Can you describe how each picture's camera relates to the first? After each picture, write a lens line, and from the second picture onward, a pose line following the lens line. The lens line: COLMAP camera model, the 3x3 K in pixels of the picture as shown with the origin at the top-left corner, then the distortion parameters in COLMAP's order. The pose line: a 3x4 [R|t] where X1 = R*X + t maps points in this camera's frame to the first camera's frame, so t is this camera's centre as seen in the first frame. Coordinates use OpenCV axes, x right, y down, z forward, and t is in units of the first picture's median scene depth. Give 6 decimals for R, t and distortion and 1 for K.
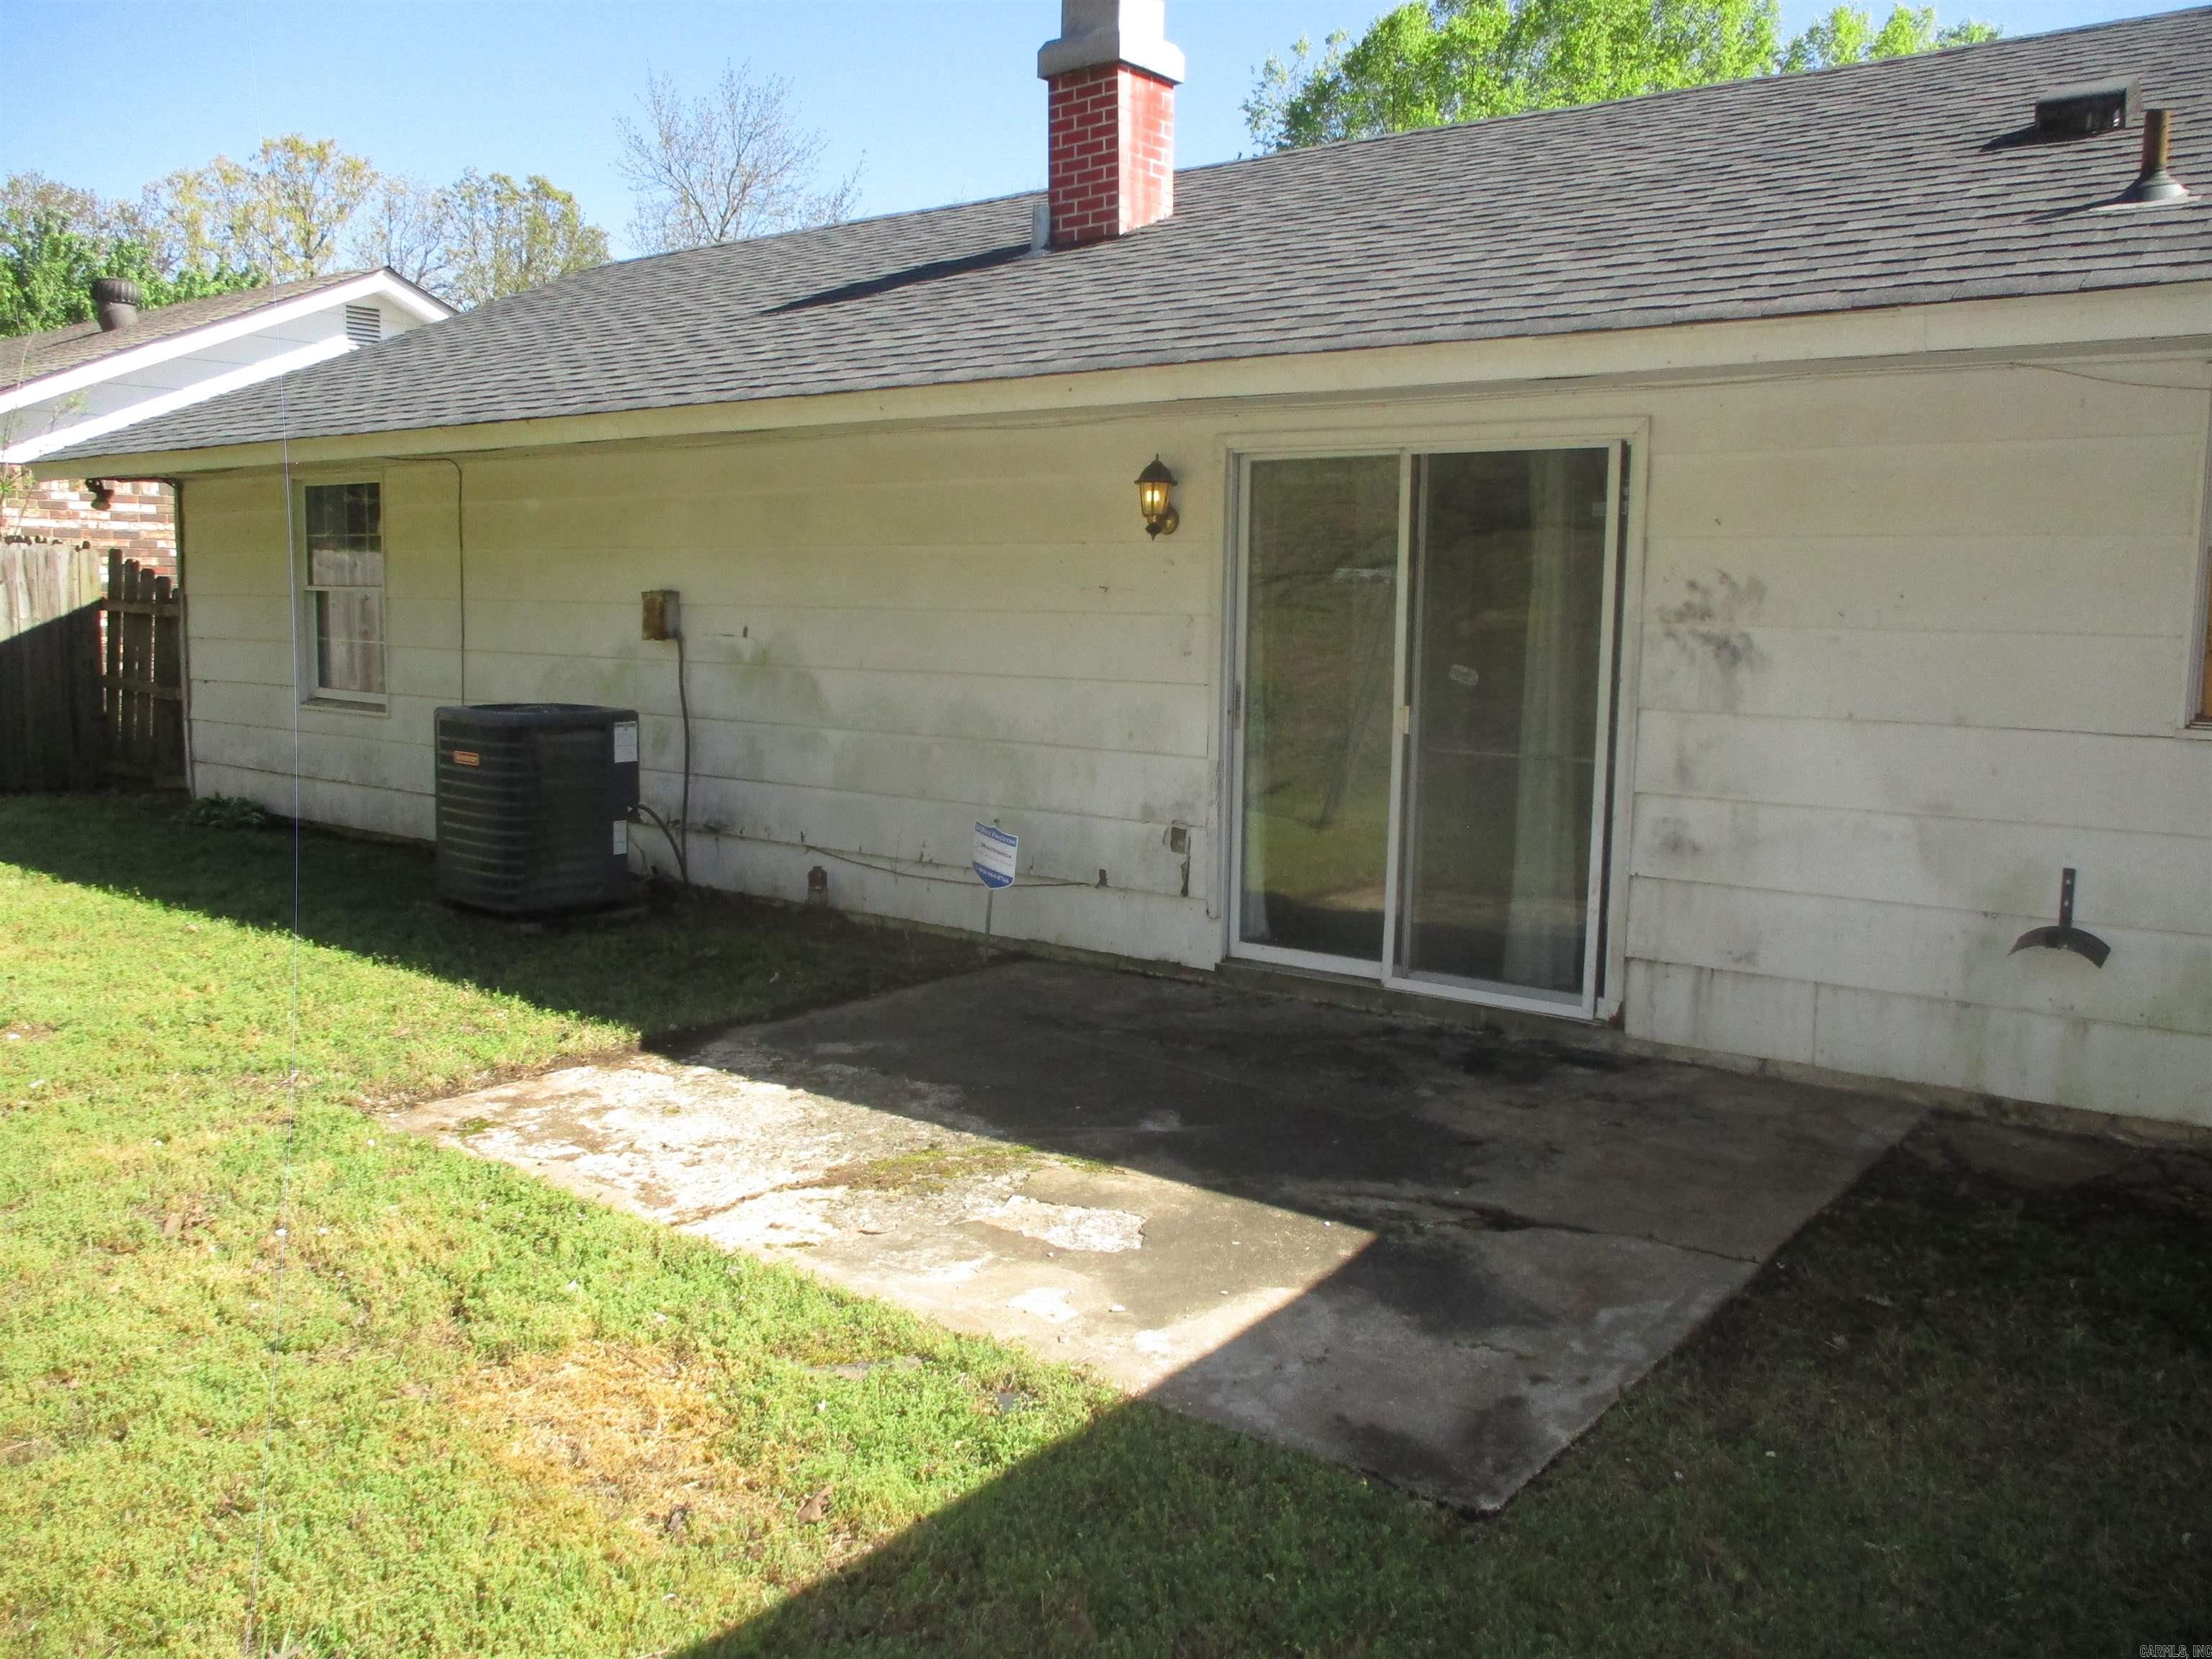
lens RADIAL K [[1796.8, 0, 1106.0], [0, 1796.8, 829.5], [0, 0, 1]] dist [-0.032884, 0.007221]
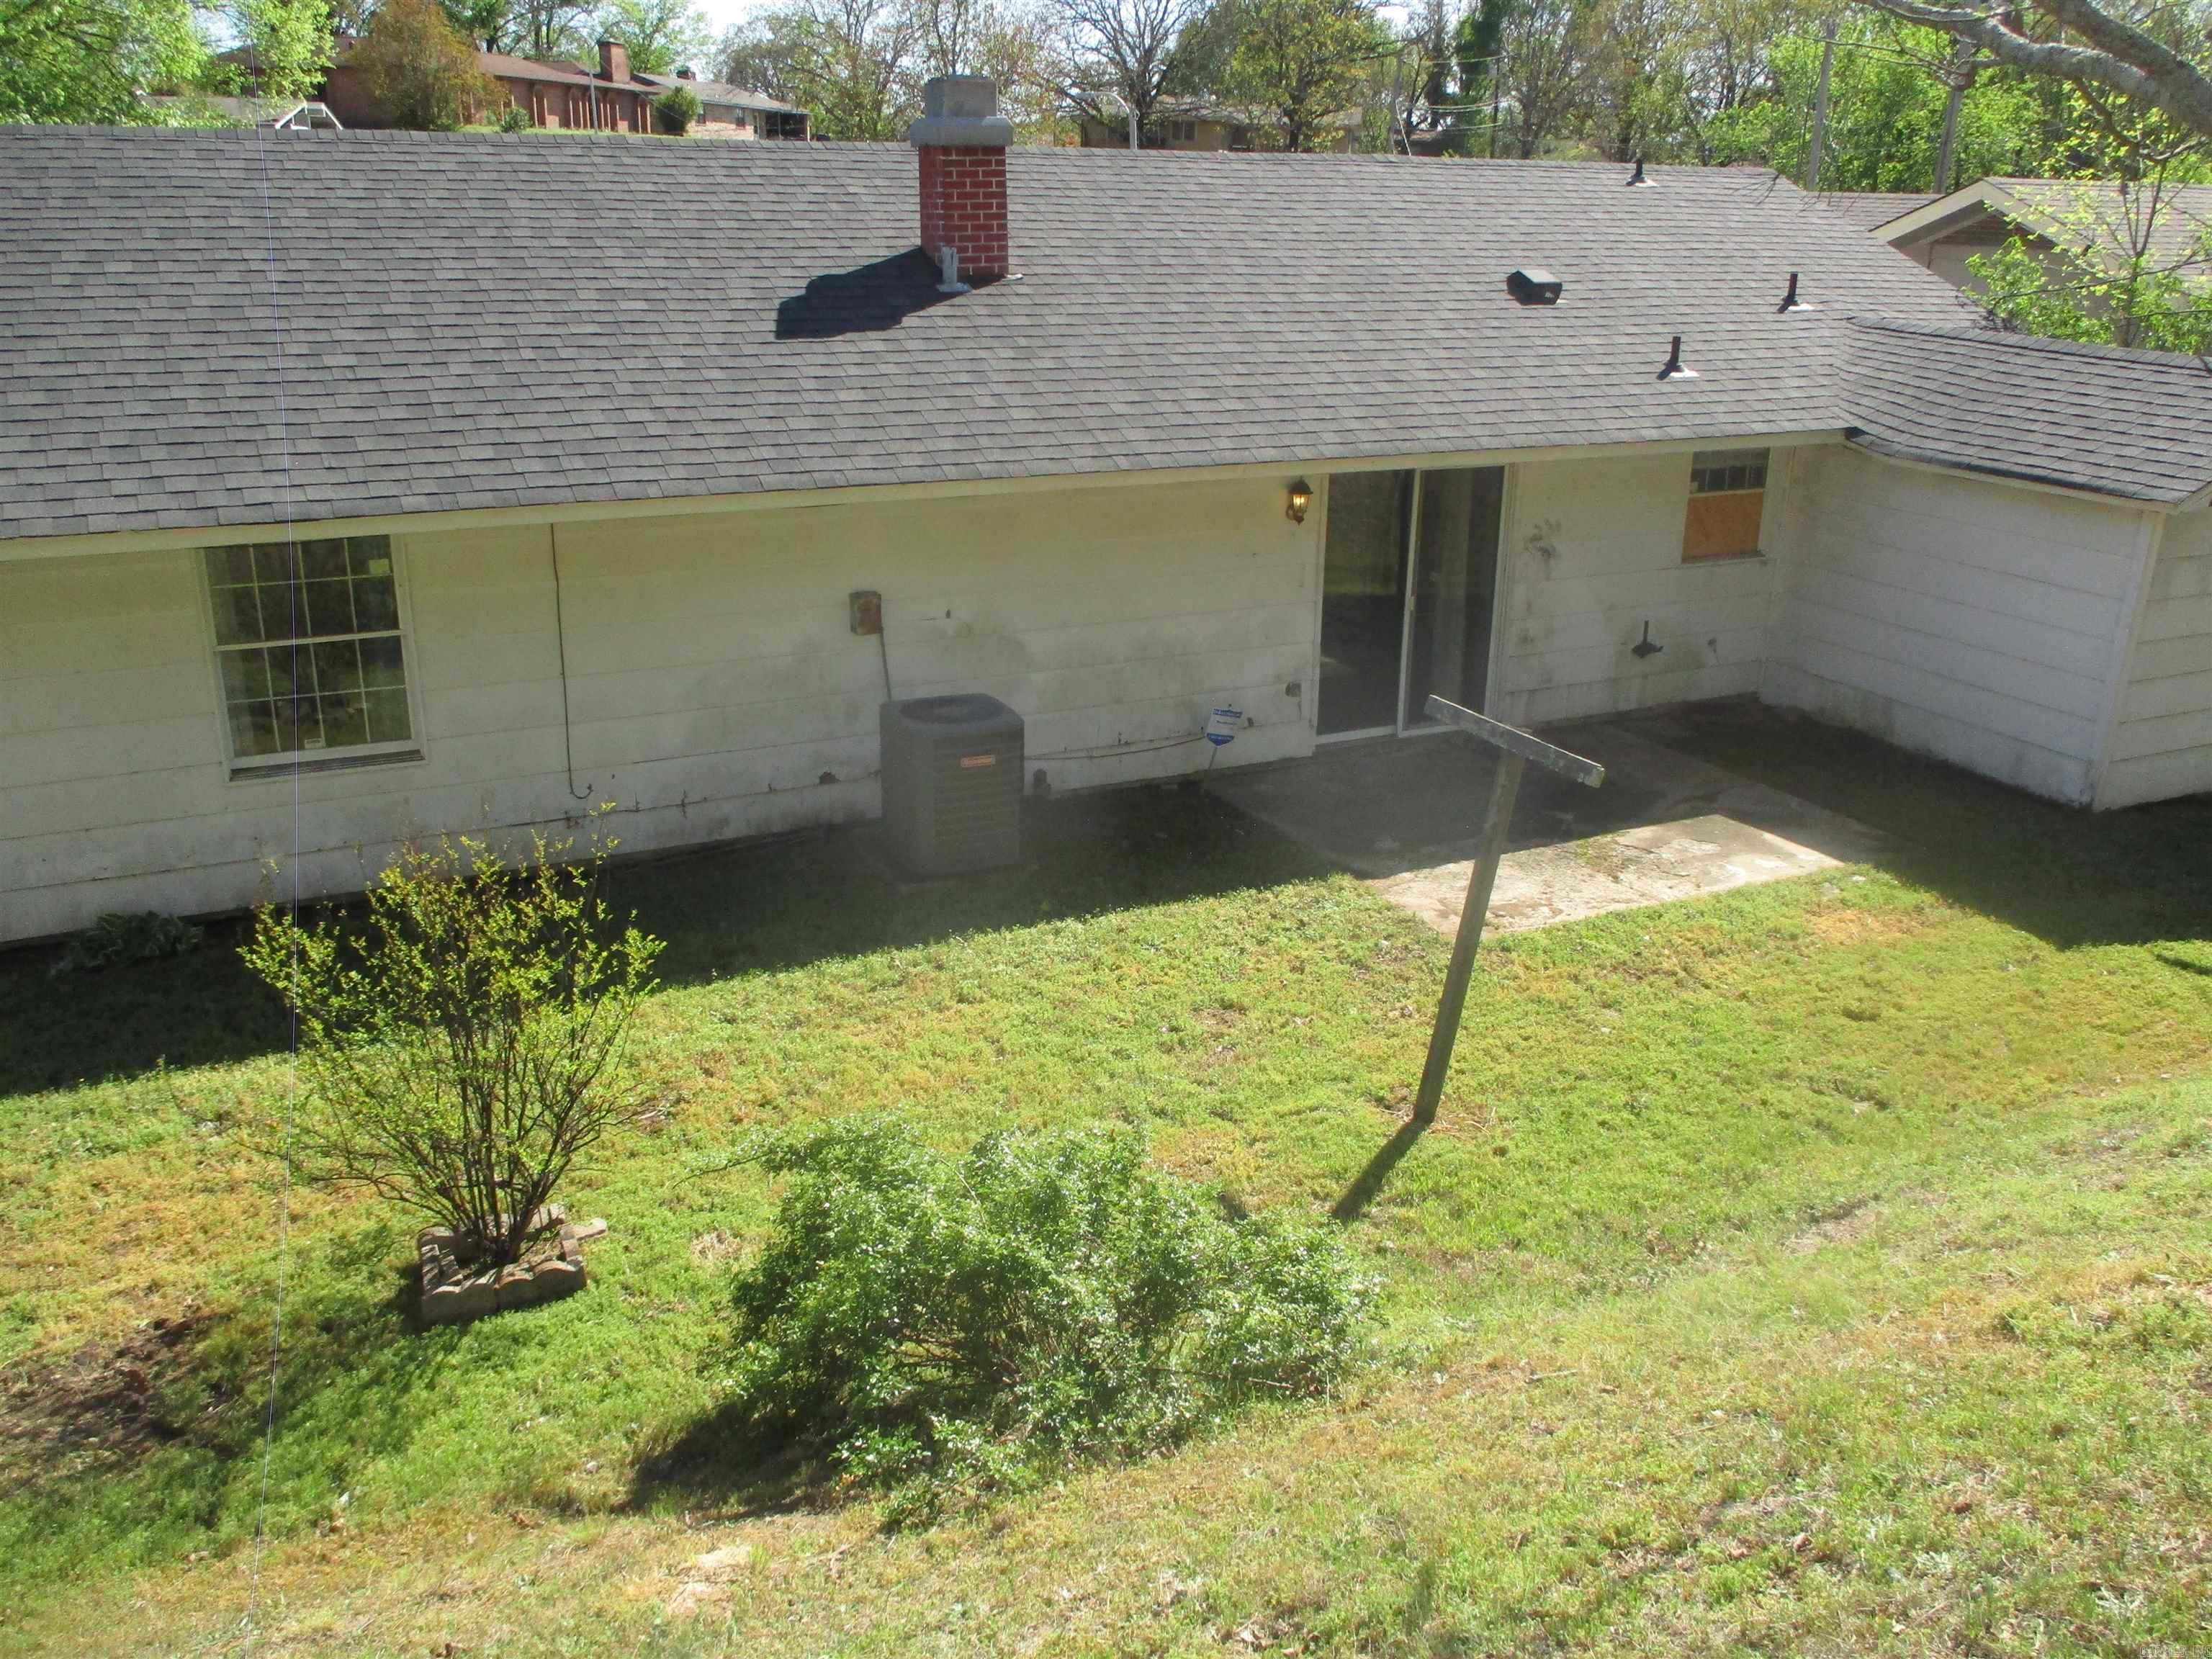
lens RADIAL K [[1796.8, 0, 1106.0], [0, 1796.8, 829.5], [0, 0, 1]] dist [-0.032884, 0.007221]
pose [[0.443620, -0.307344, 0.841868, -1.666491], [0.111400, 0.950984, 0.288478, -0.417923], [-0.889265, -0.034190, 0.456113, 0.378498]]
